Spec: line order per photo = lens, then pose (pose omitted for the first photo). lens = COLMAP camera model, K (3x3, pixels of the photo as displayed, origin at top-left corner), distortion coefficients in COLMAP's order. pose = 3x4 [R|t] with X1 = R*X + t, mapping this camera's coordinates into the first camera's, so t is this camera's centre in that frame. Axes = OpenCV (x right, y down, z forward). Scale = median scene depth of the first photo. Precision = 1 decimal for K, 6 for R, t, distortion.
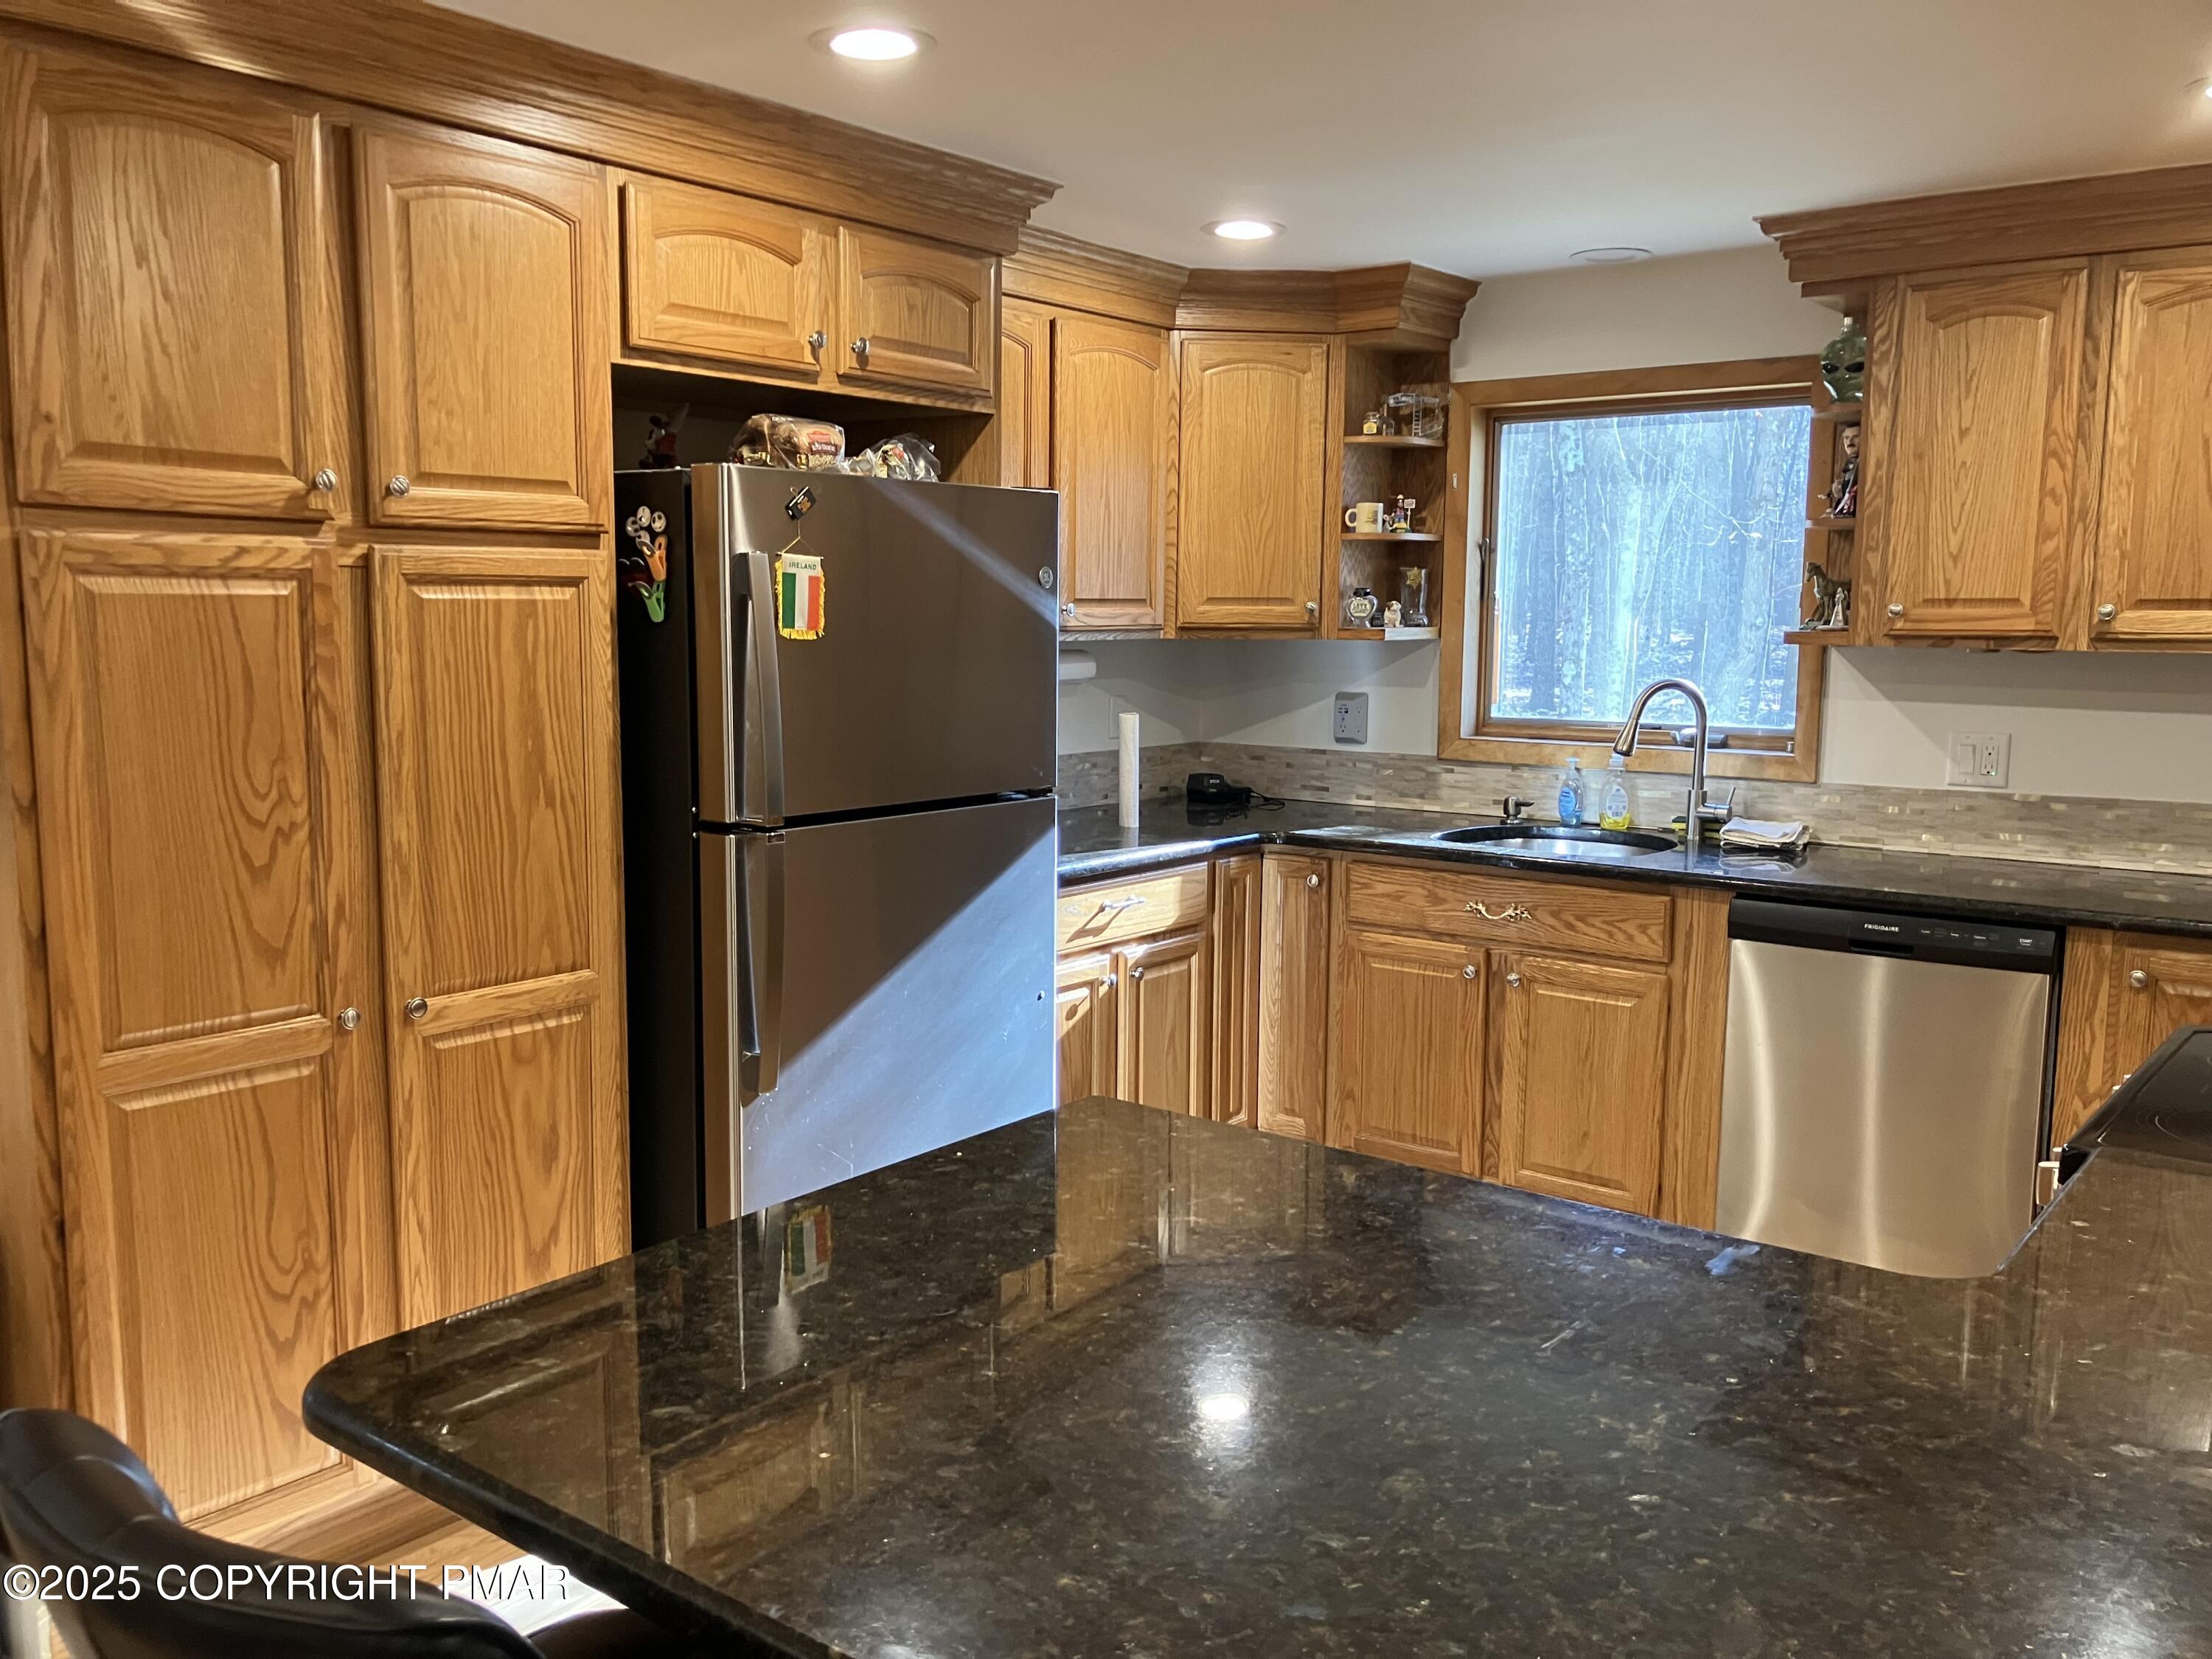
lens RADIAL K [[1805.9, 0, 1068.0], [0, 1805.9, 838.6], [0, 0, 1]] dist [0.001119, -0.008455]
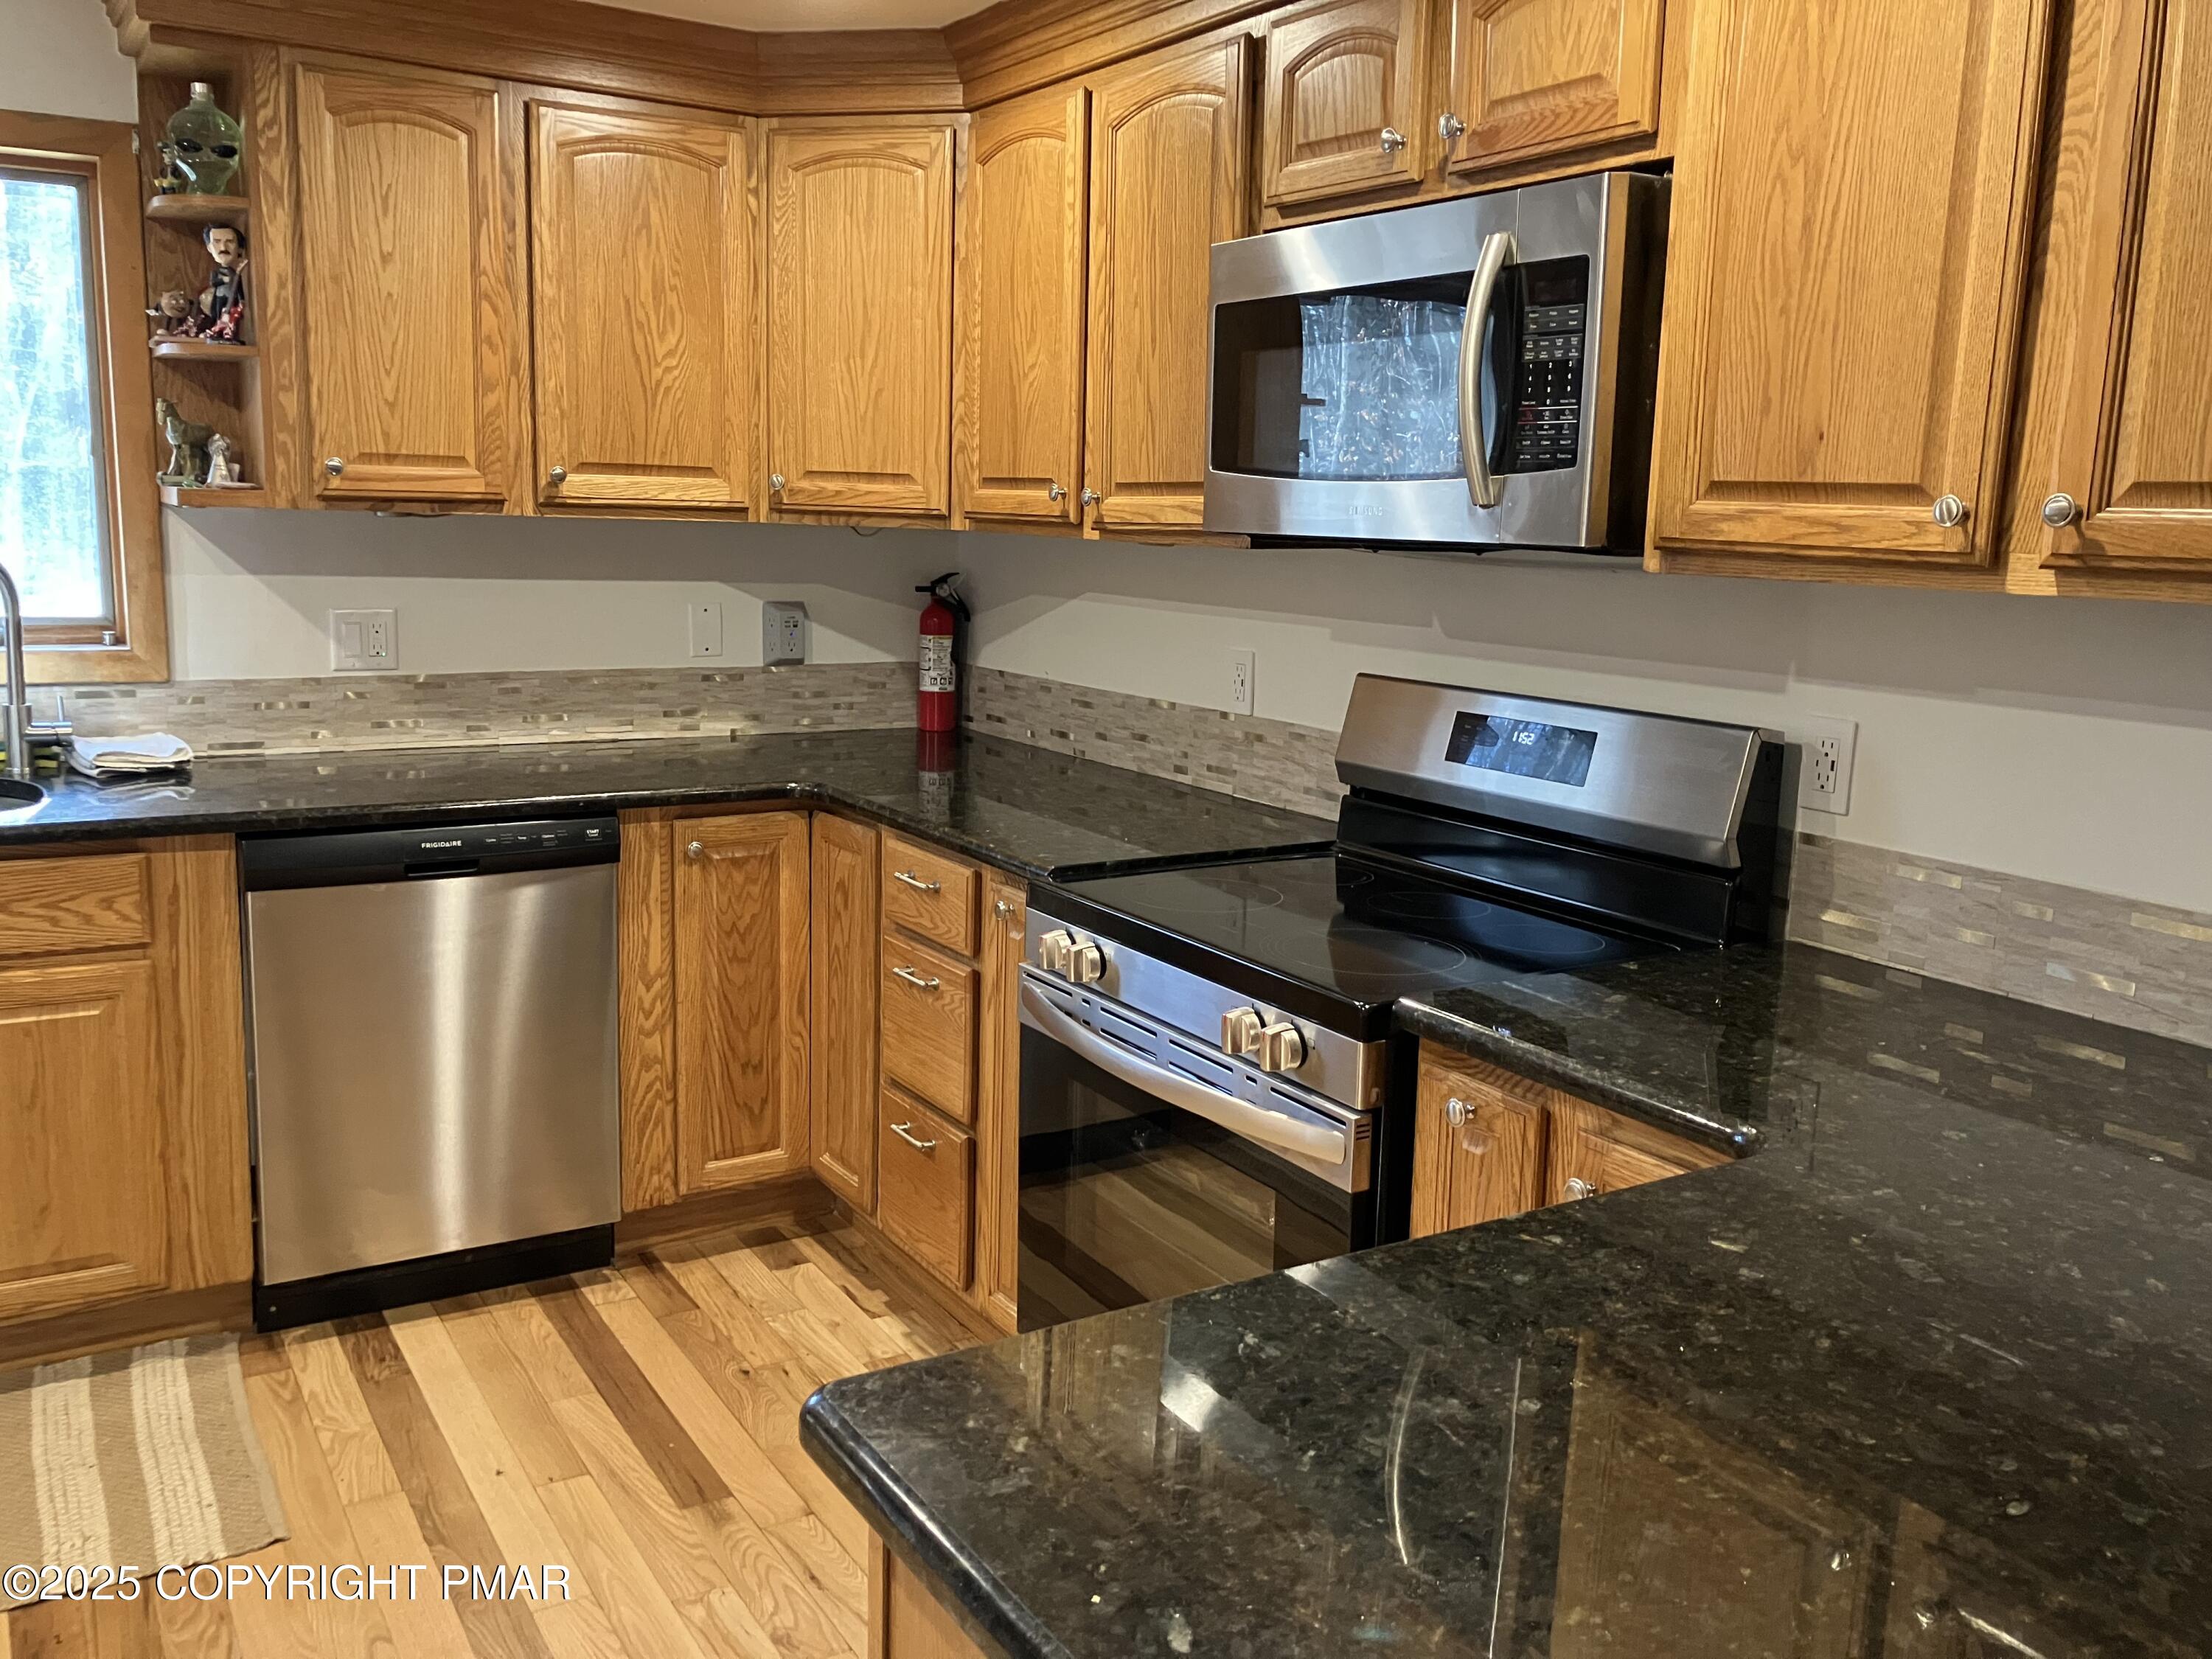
lens RADIAL K [[1809.9, 0, 1105.0], [0, 1809.9, 818.8], [0, 0, 1]] dist [-0.001682, -0.000469]
pose [[0.314790, -0.155292, 0.936372, -0.204389], [0.089412, 0.986990, 0.133629, -0.040065], [-0.944941, 0.041658, 0.324579, 0.352339]]
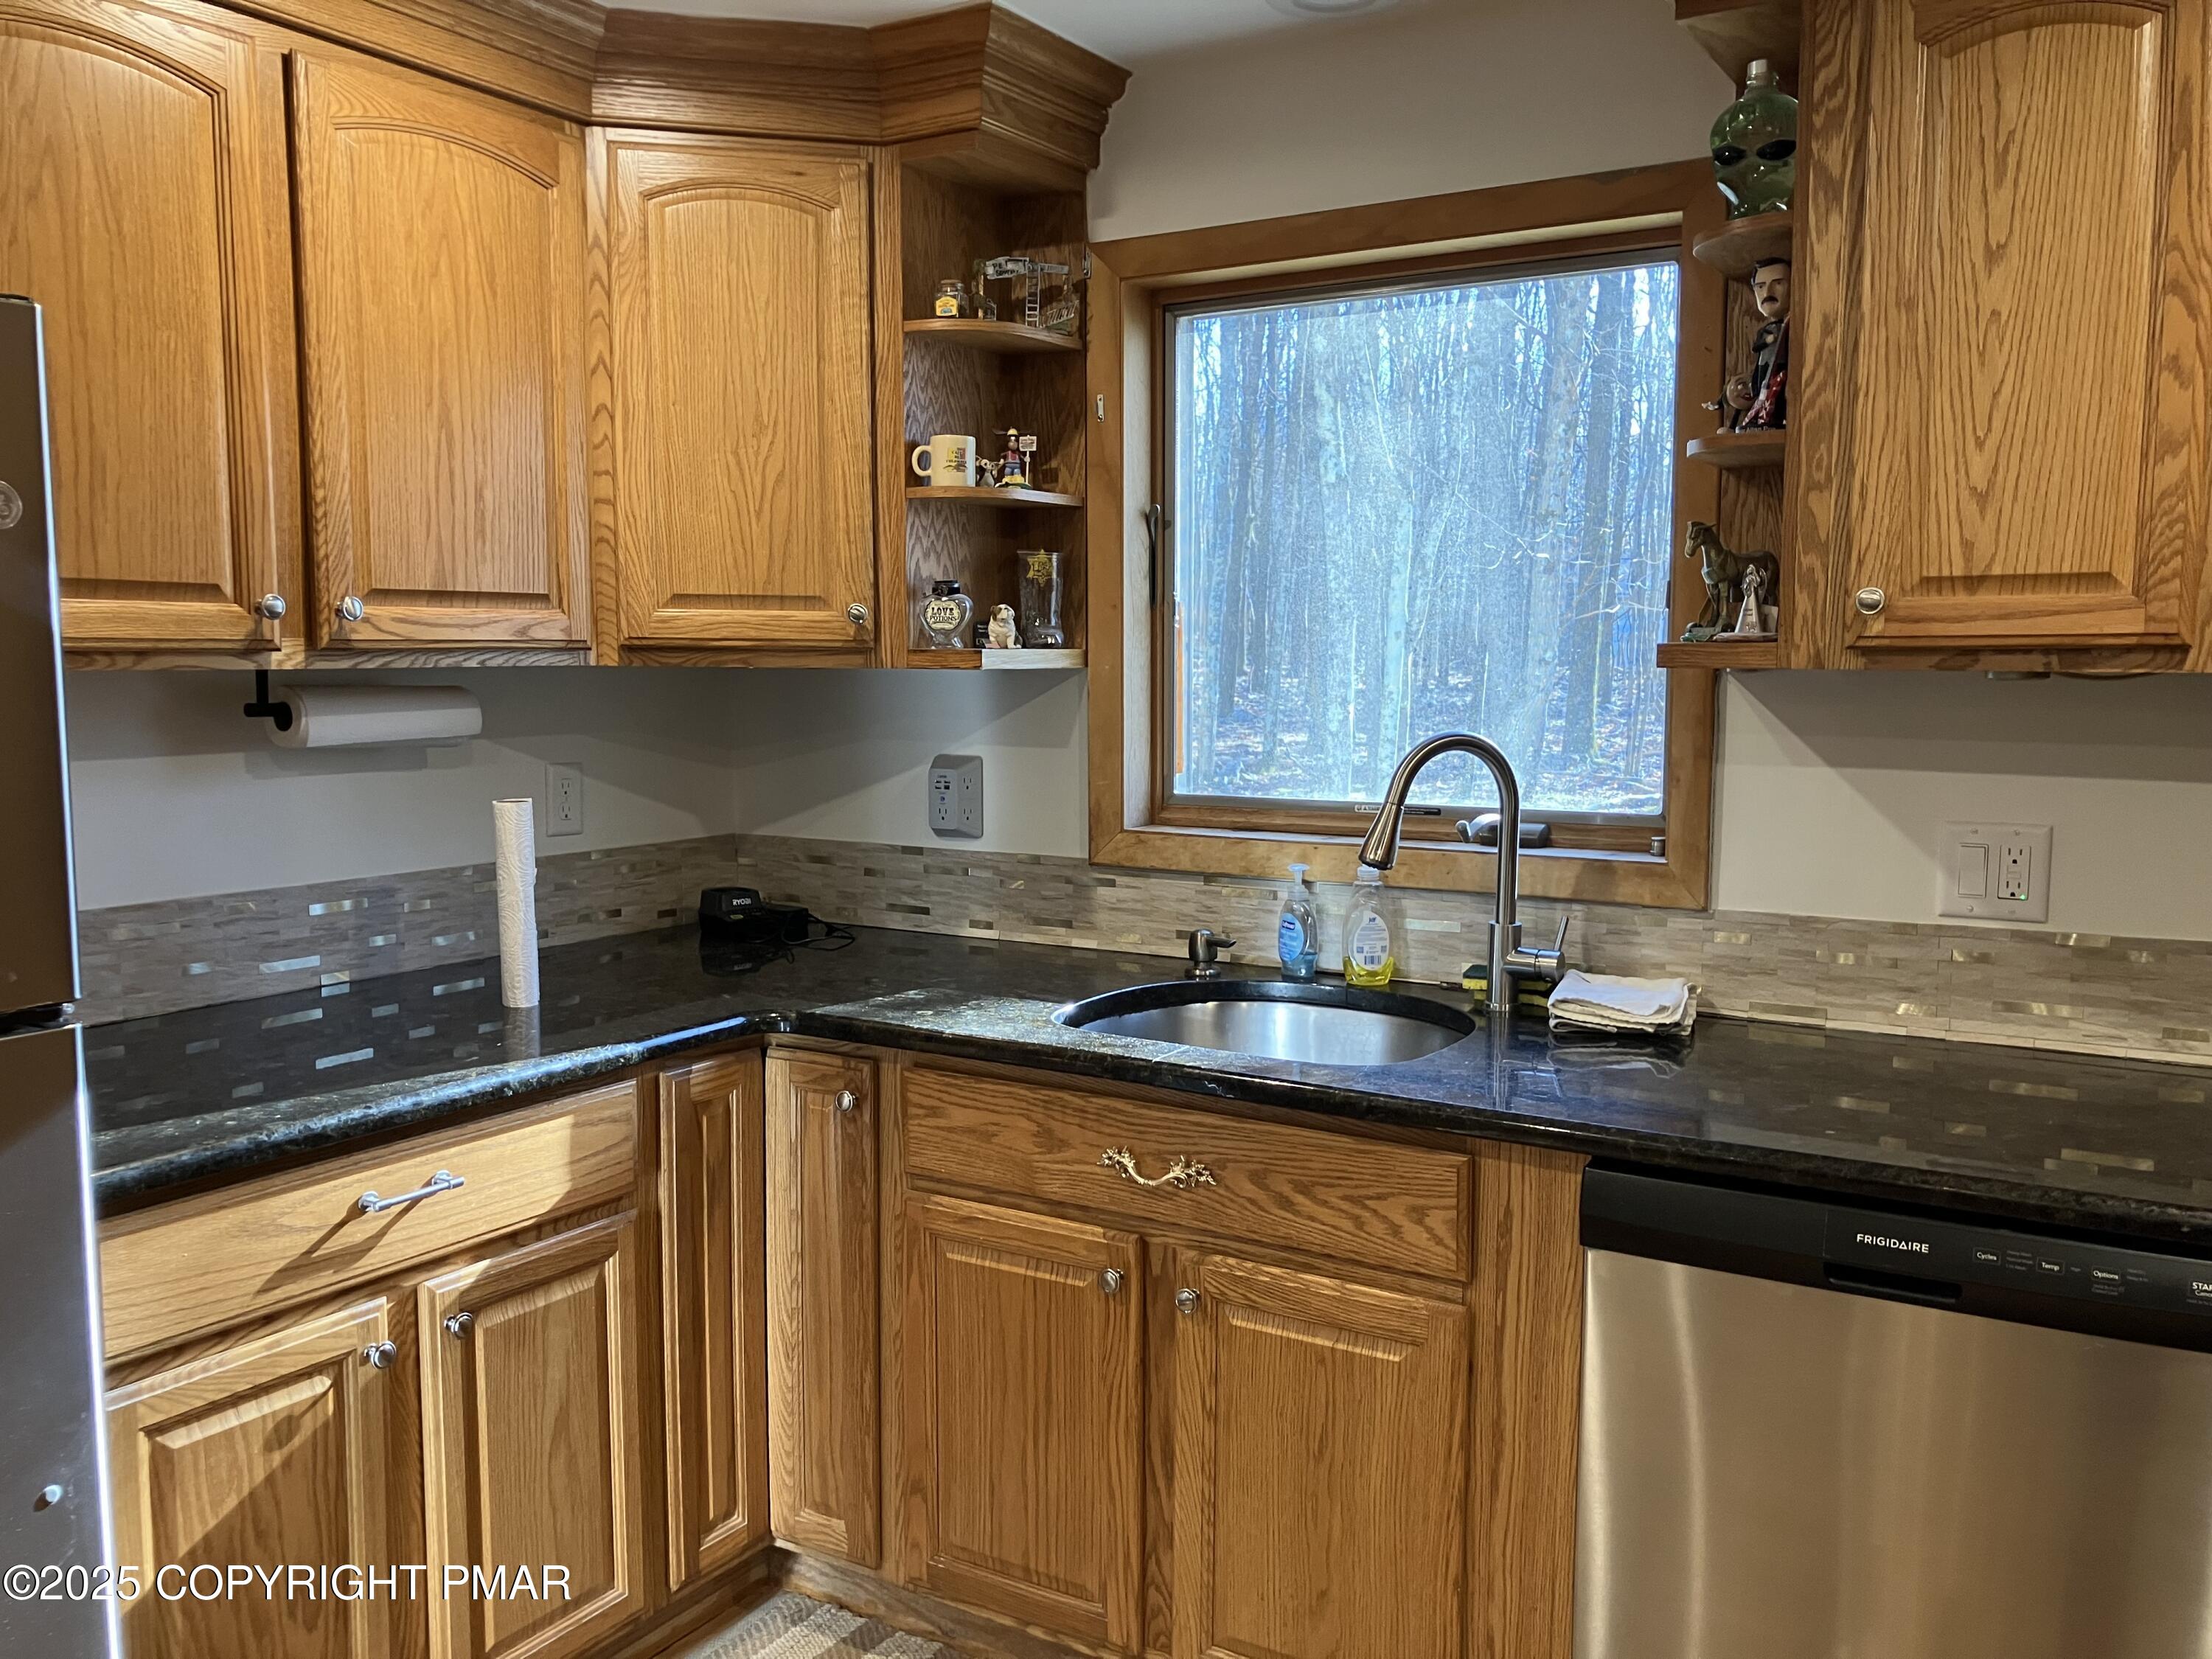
lens RADIAL K [[1828.2, 0, 1095.8], [0, 1828.2, 843.9], [0, 0, 1]] dist [0.009251, 0.000389]
pose [[0.991406, -0.019677, 0.129335, 0.145074], [0.022434, 0.999550, -0.019893, -0.043943], [-0.128885, 0.022623, 0.991401, 0.441125]]
